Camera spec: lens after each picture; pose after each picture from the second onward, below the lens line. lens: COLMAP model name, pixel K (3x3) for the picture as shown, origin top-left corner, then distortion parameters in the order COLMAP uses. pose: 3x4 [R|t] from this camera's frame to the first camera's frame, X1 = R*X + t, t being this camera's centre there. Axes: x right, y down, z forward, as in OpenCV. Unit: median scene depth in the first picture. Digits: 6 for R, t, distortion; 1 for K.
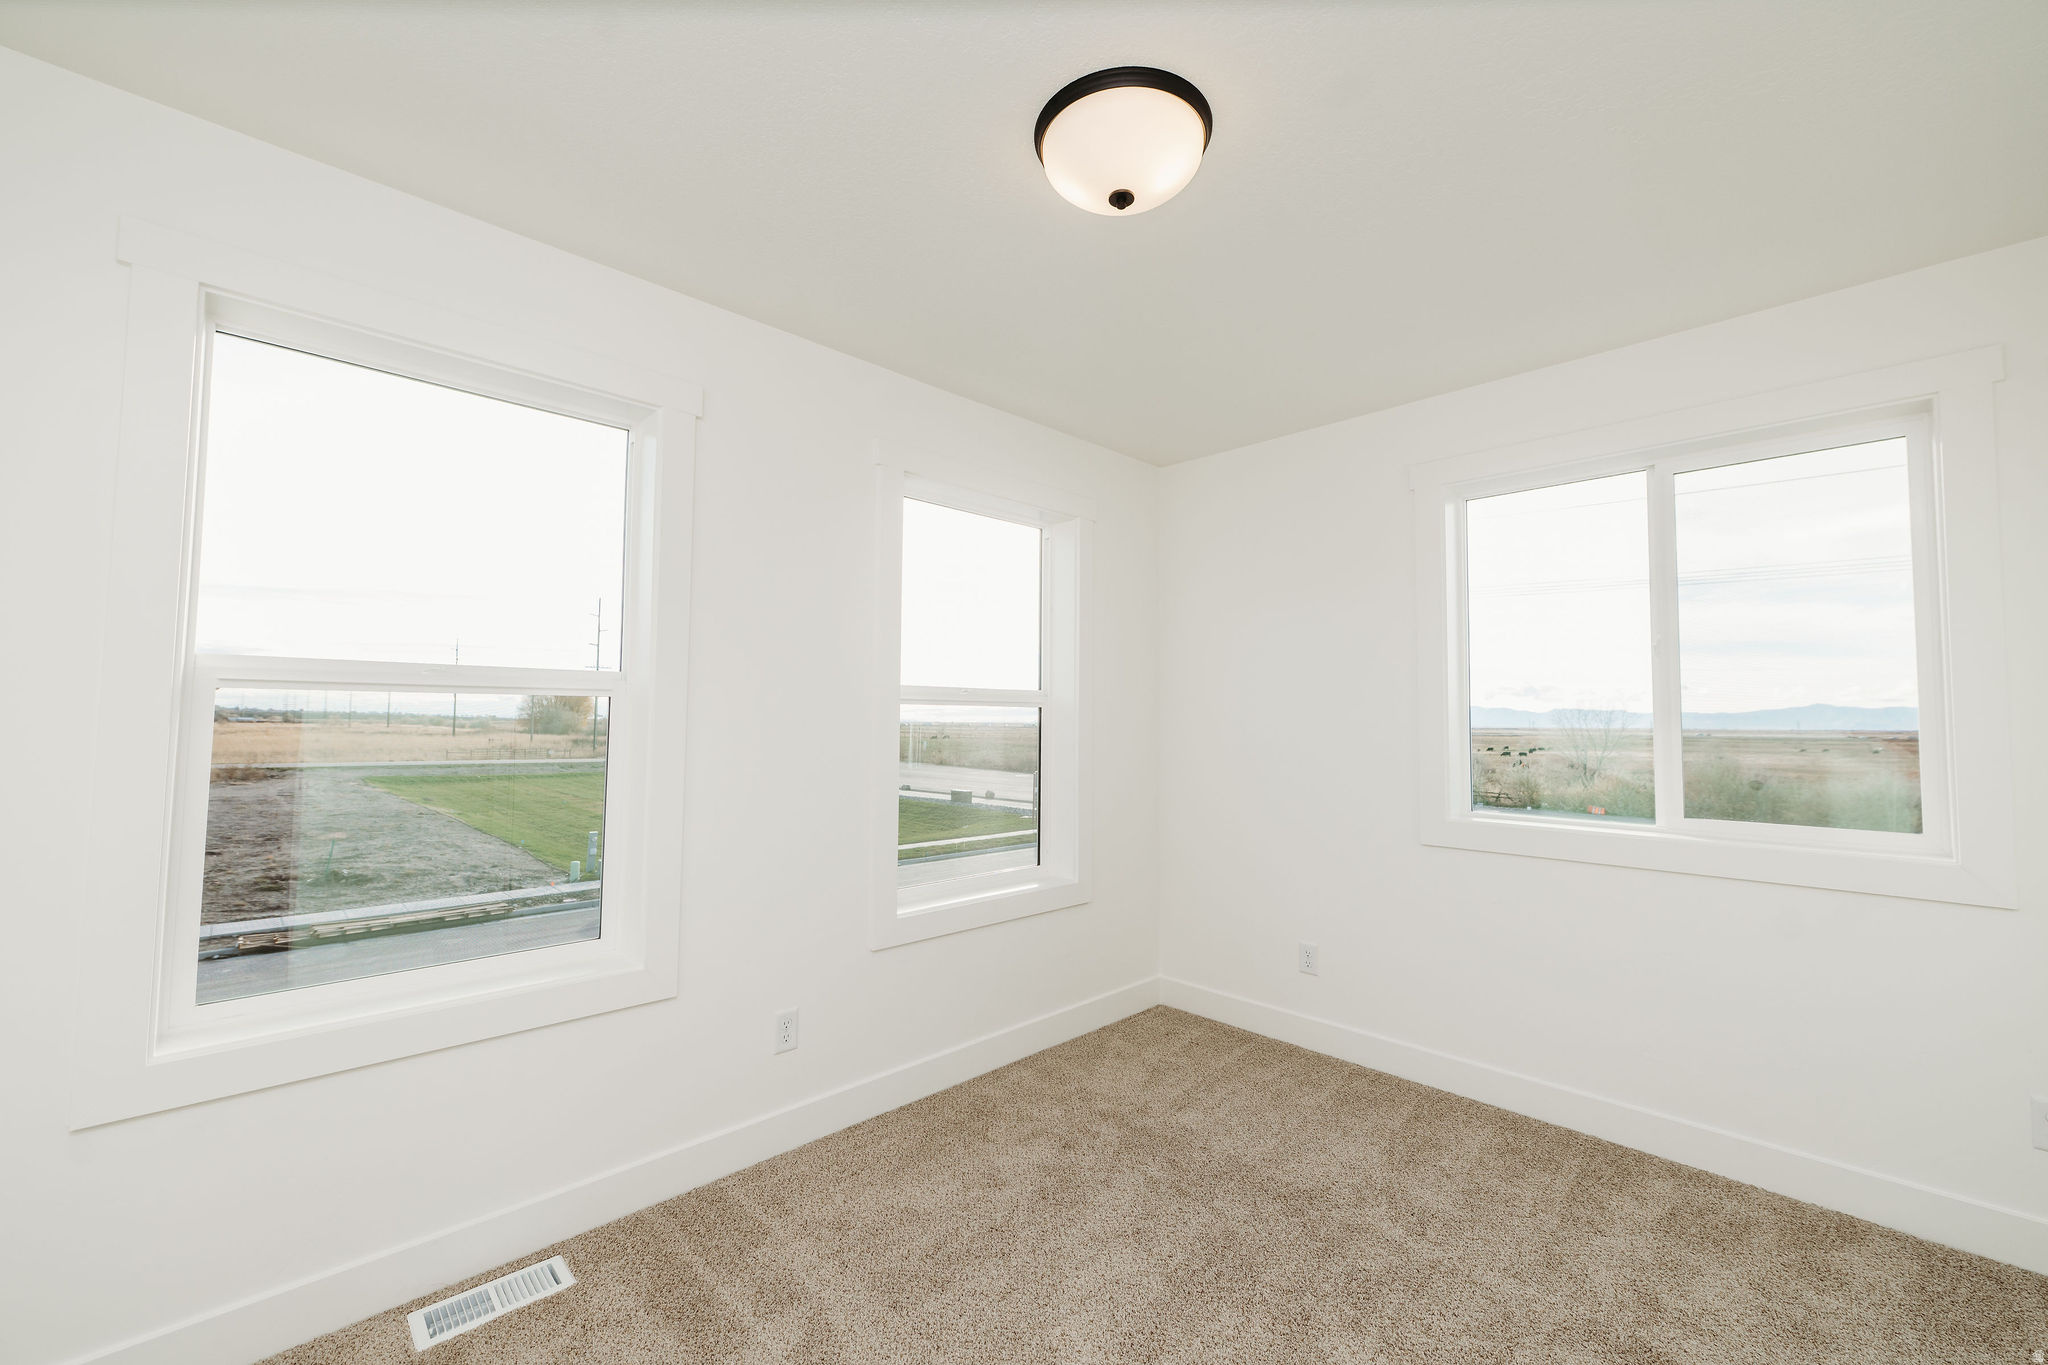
lens RADIAL K [[838.9, 0, 1023.7], [0, 838.9, 675.8], [0, 0, 1]] dist [-0.001250, -0.000390]
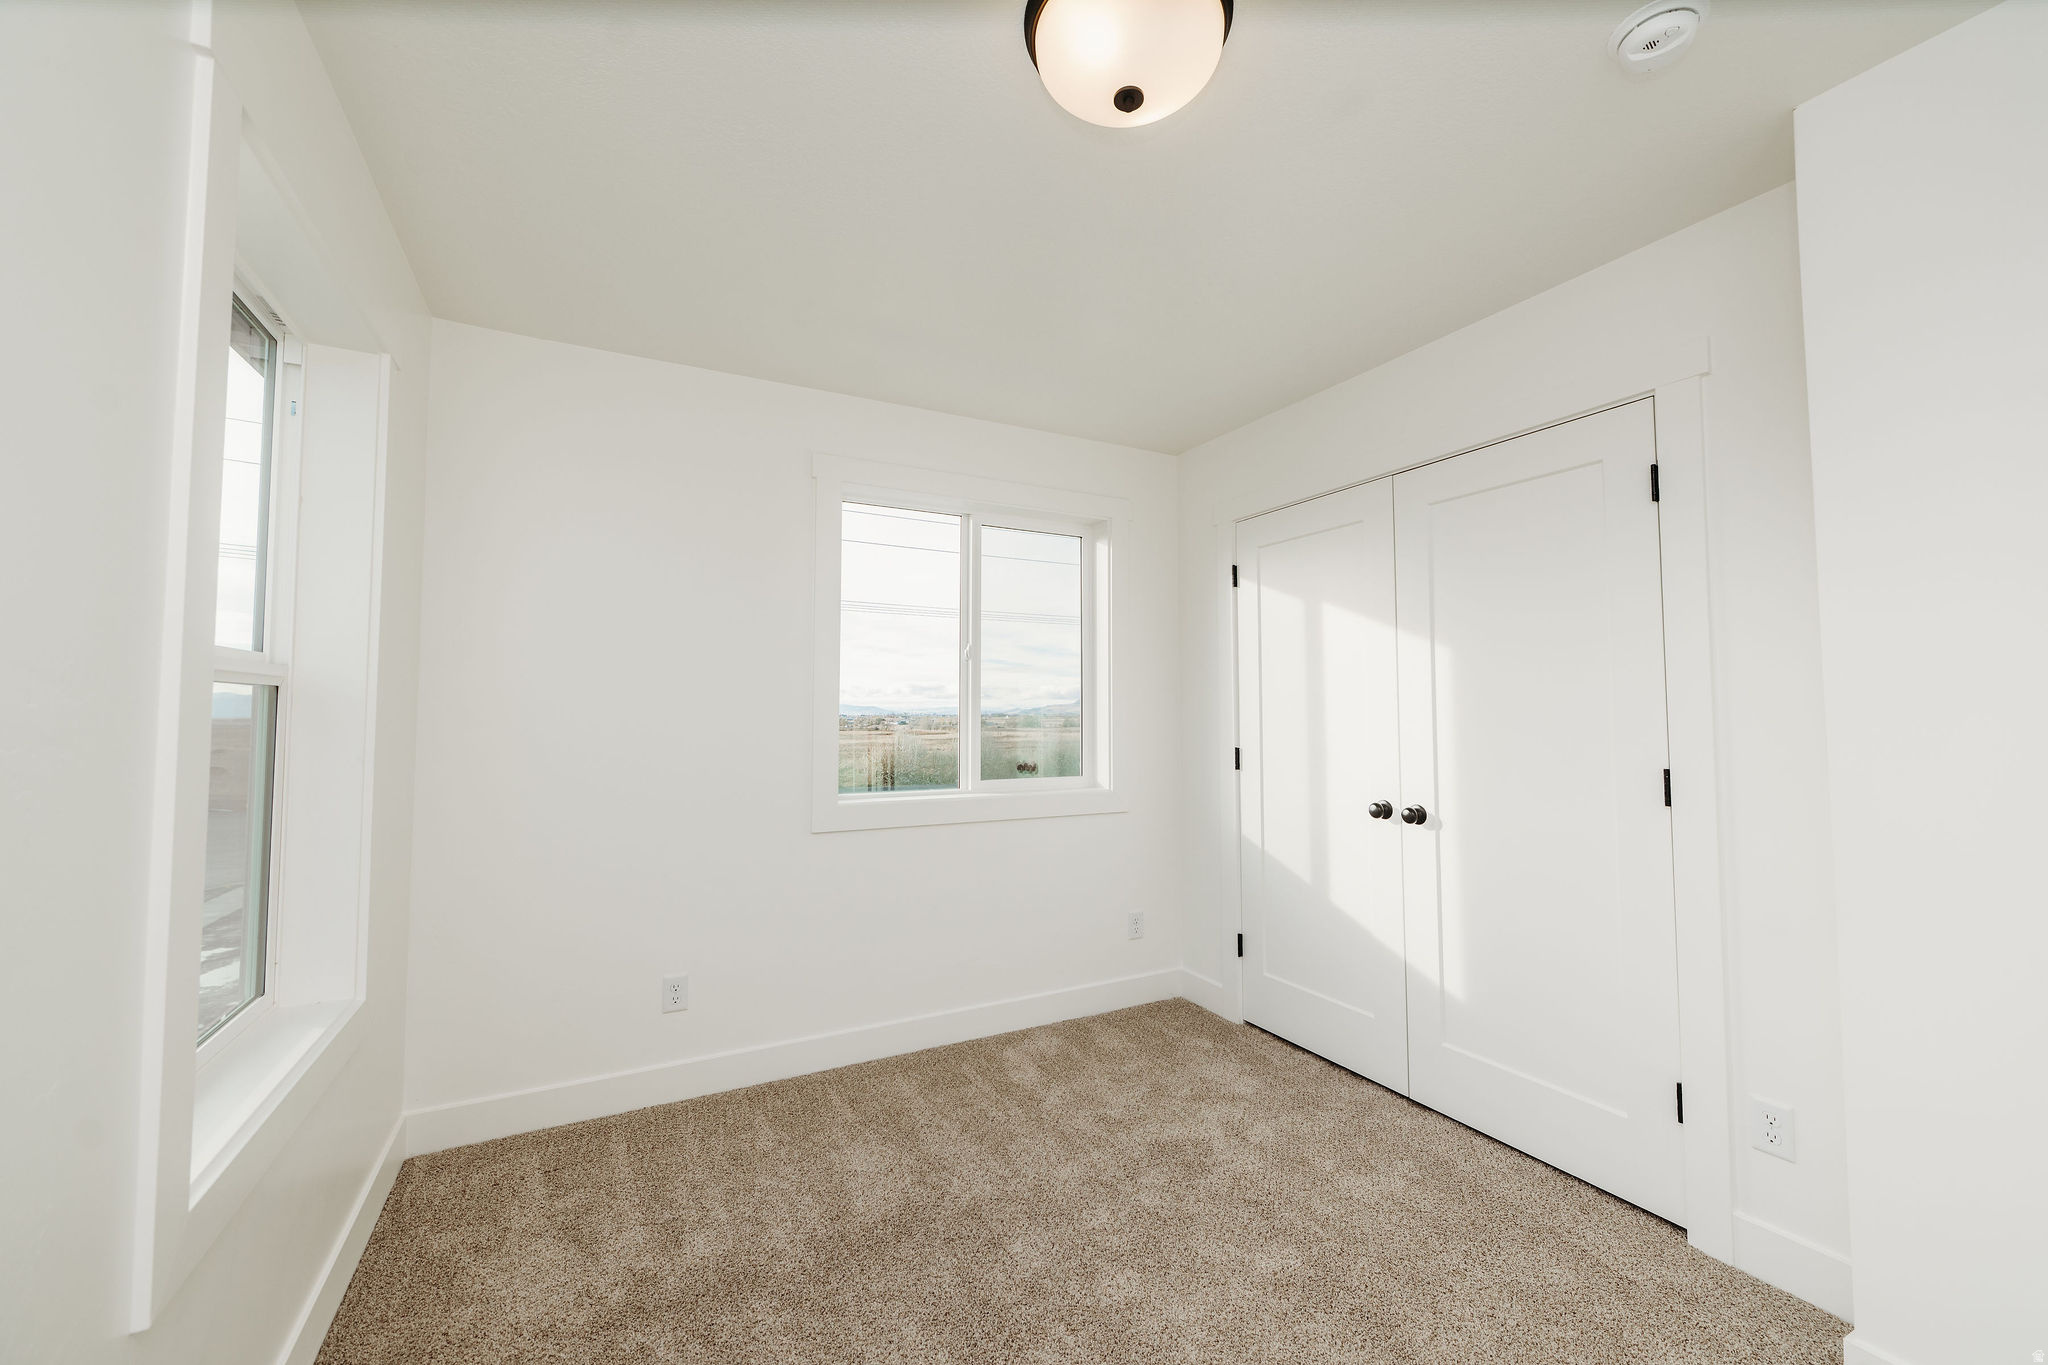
lens RADIAL K [[808.4, 0, 1026.4], [0, 808.4, 677.7], [0, 0, 1]] dist [0.001248, -0.000285]
pose [[0.272790, 0.040591, 0.961217, -0.441975], [-0.043871, 0.998595, -0.029719, 0.037366], [-0.961073, -0.034062, 0.274187, 0.558999]]
